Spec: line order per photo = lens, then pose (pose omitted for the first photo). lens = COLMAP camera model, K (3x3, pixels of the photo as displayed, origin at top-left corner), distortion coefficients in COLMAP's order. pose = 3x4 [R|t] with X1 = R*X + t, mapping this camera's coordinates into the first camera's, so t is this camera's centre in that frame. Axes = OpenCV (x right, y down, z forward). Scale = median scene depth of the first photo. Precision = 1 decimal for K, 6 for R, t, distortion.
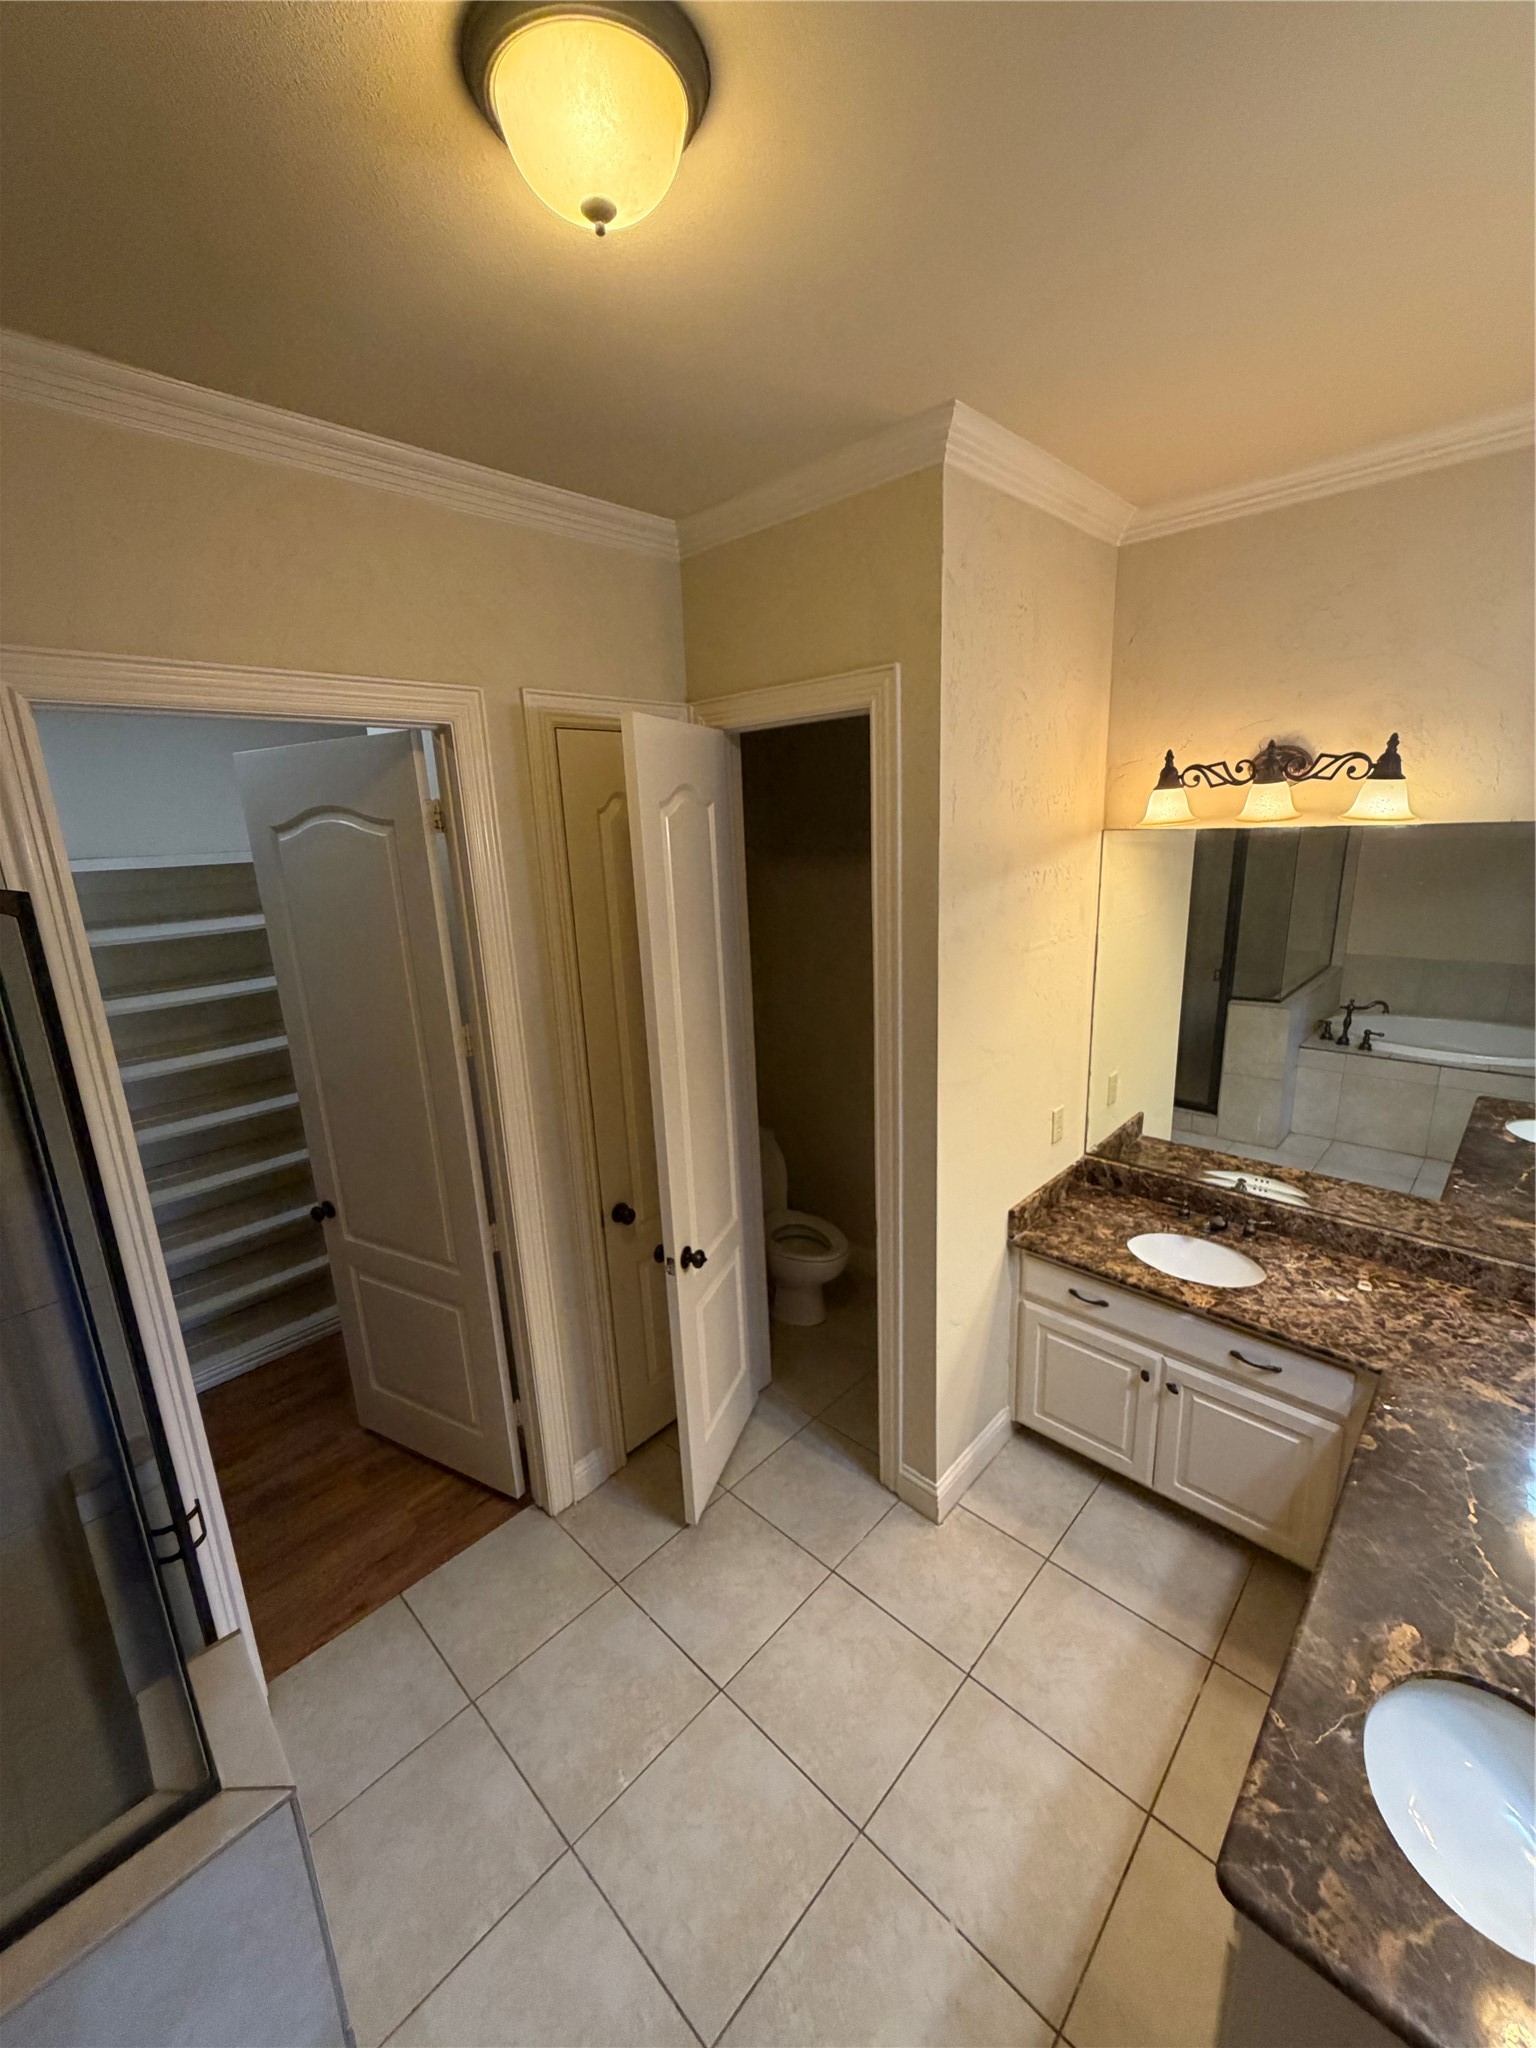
lens RADIAL K [[811.8, 0, 766.3], [0, 811.8, 1018.2], [0, 0, 1]] dist [0.000930, 0.000087]
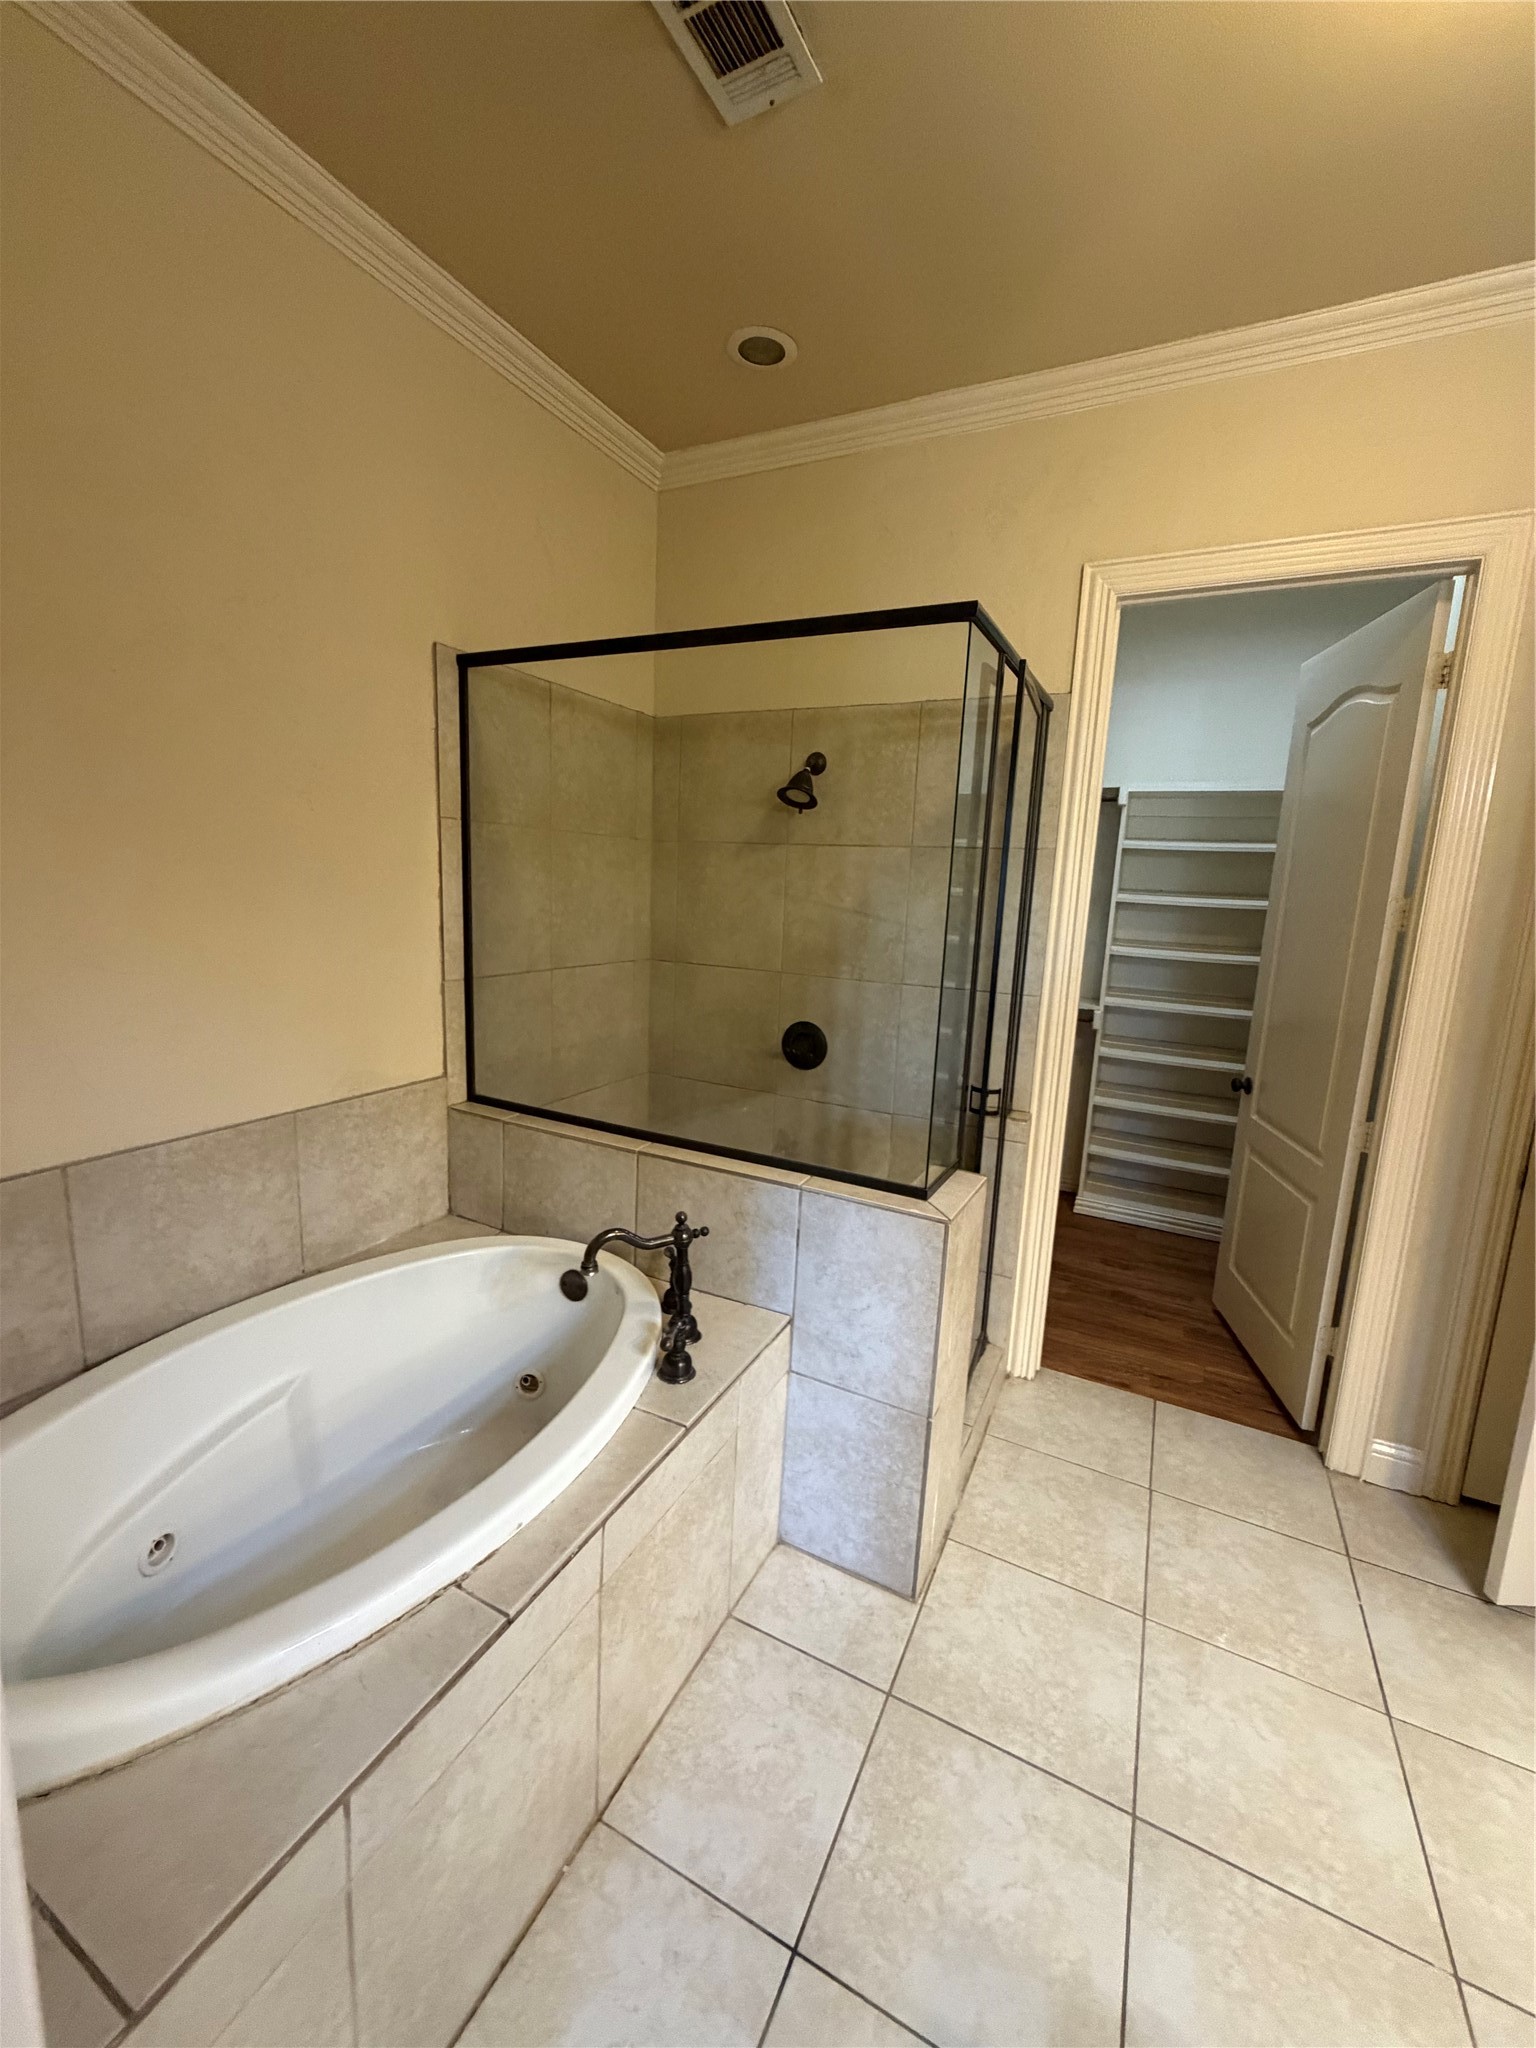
lens RADIAL K [[811.8, 0, 776.8], [0, 811.8, 1015.0], [0, 0, 1]] dist [0.000930, 0.000087]
pose [[0.304082, 0.212734, -0.928589, 0.272355], [-0.275640, 0.952701, 0.127995, 0.193248], [0.911897, 0.217035, 0.348338, 0.035237]]
